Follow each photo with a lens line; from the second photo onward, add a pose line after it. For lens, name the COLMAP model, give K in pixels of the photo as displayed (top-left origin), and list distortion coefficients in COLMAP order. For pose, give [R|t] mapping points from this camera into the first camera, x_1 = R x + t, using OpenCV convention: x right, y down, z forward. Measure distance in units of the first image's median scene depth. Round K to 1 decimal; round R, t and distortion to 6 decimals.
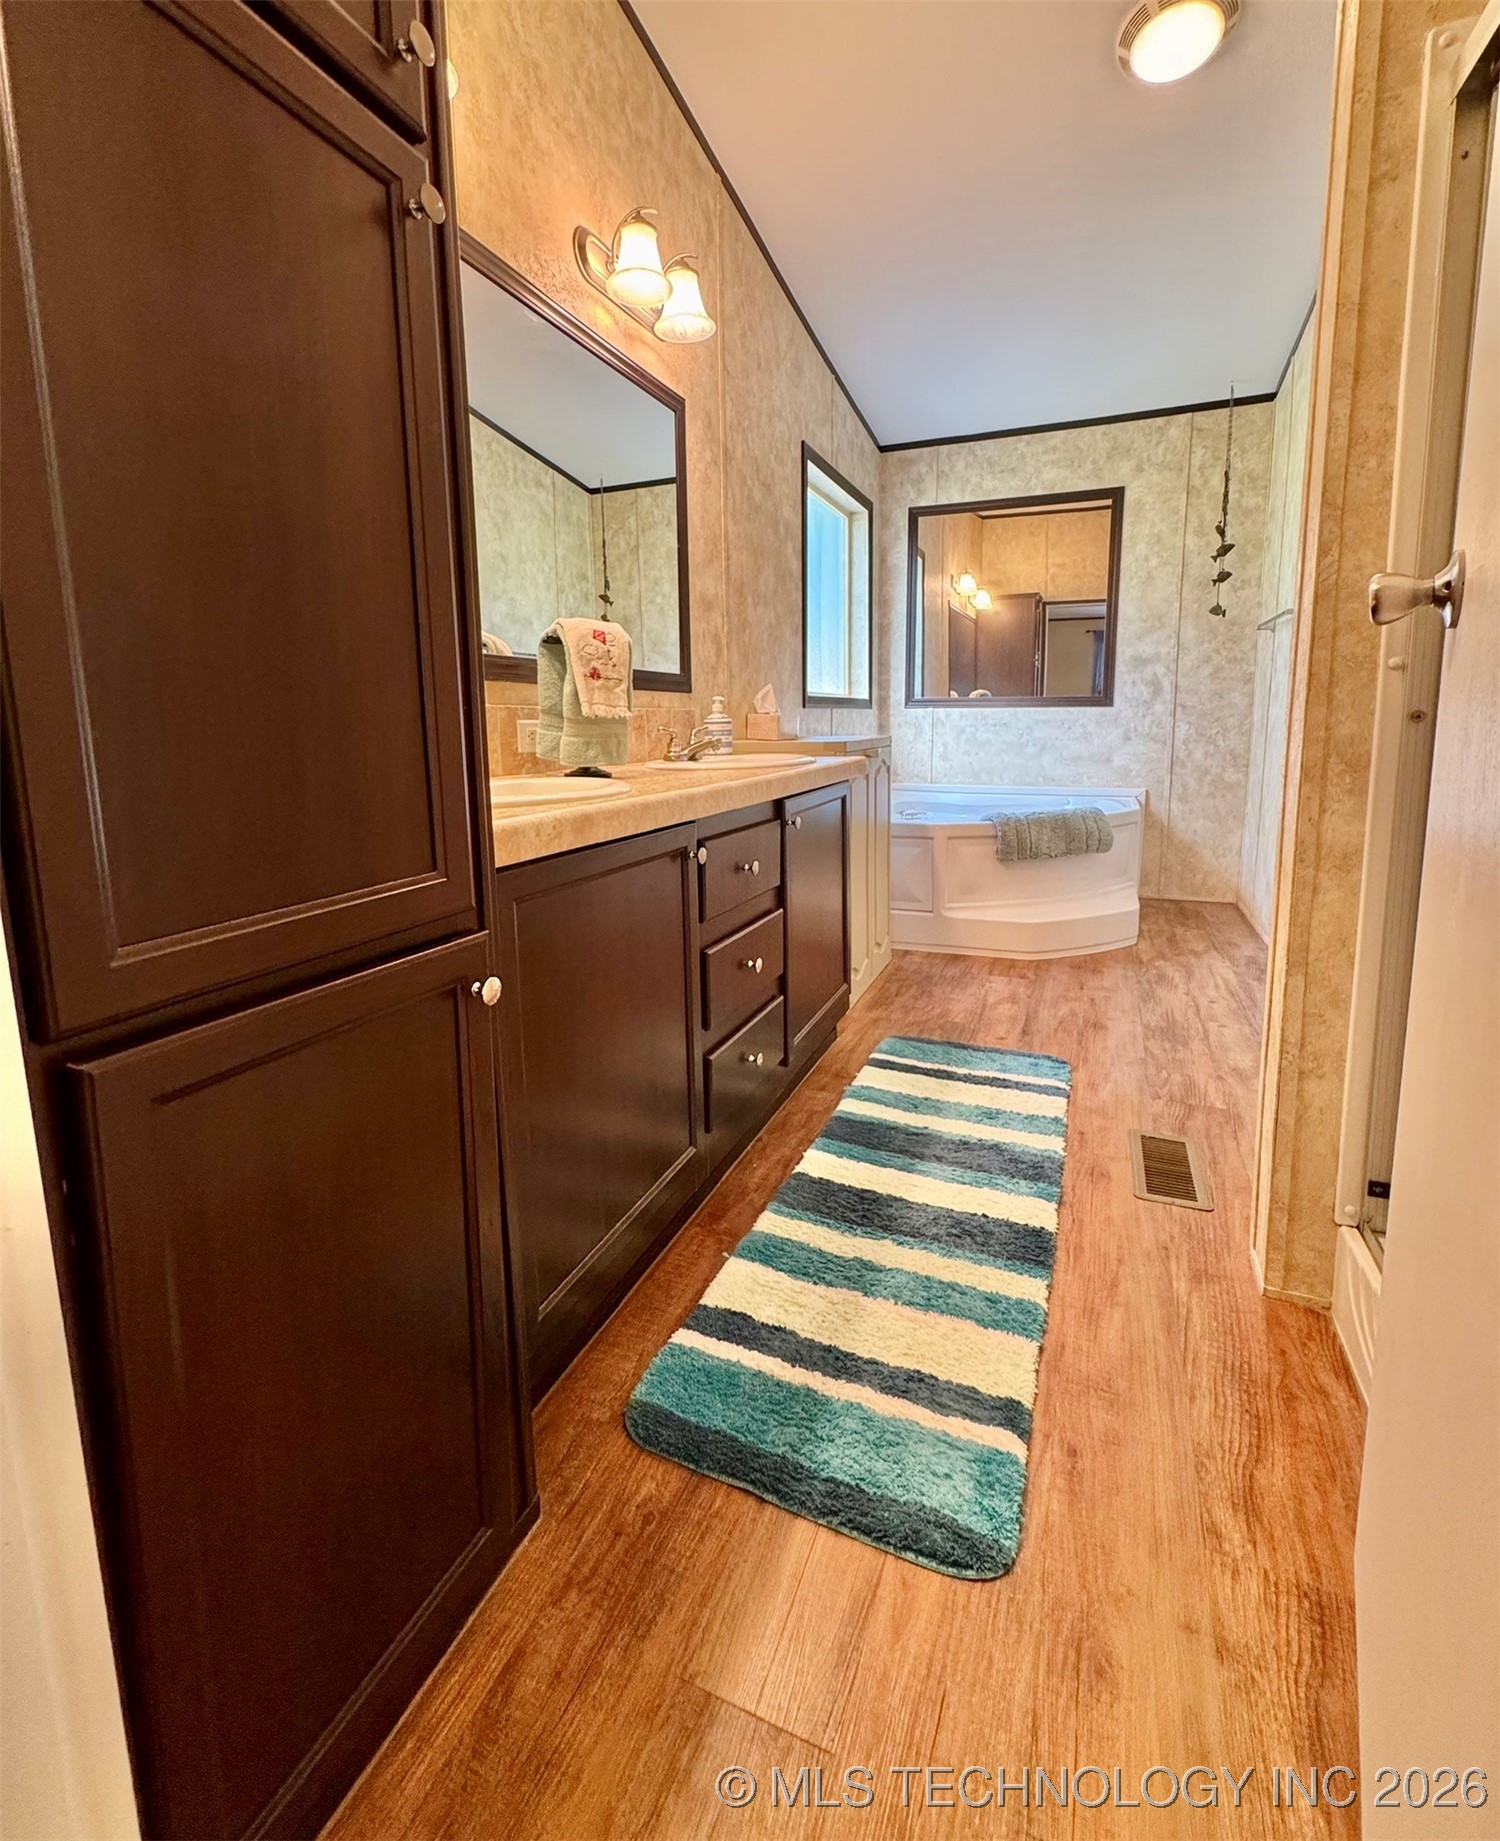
lens RADIAL K [[804.1, 0, 764.7], [0, 804.1, 831.3], [0, 0, 1]] dist [0.000570, 0.000349]
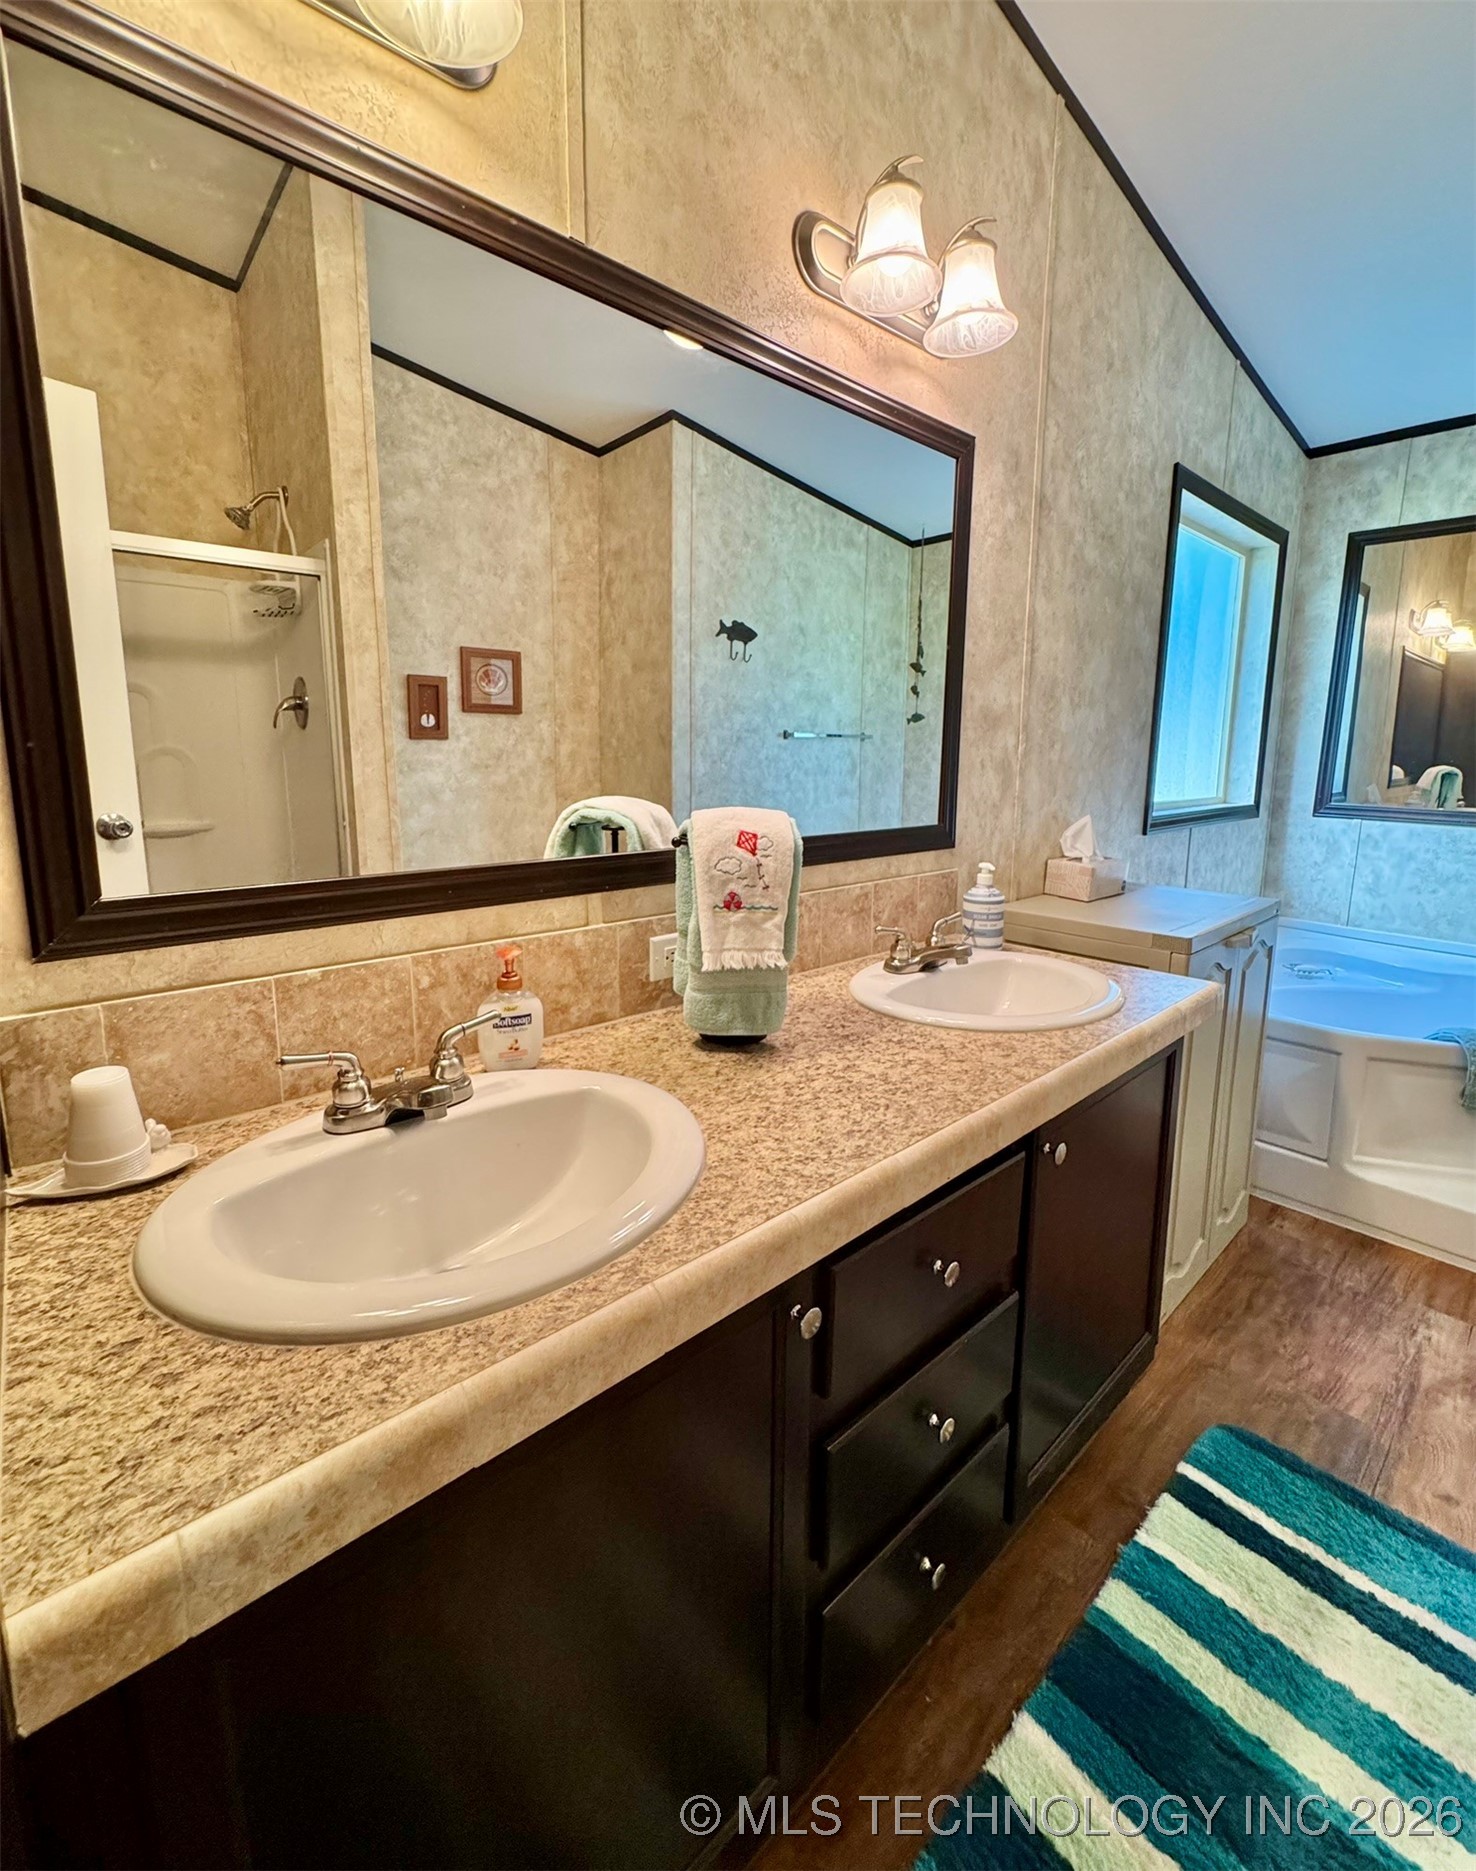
lens RADIAL K [[810.0, 0, 740.1], [0, 810.0, 887.7], [0, 0, 1]] dist [-0.002751, 0.000359]
pose [[0.903103, 0.087211, -0.420475, 0.040932], [-0.079071, 0.996190, 0.036790, -0.138433], [0.422082, 0.000023, 0.906558, 0.243966]]
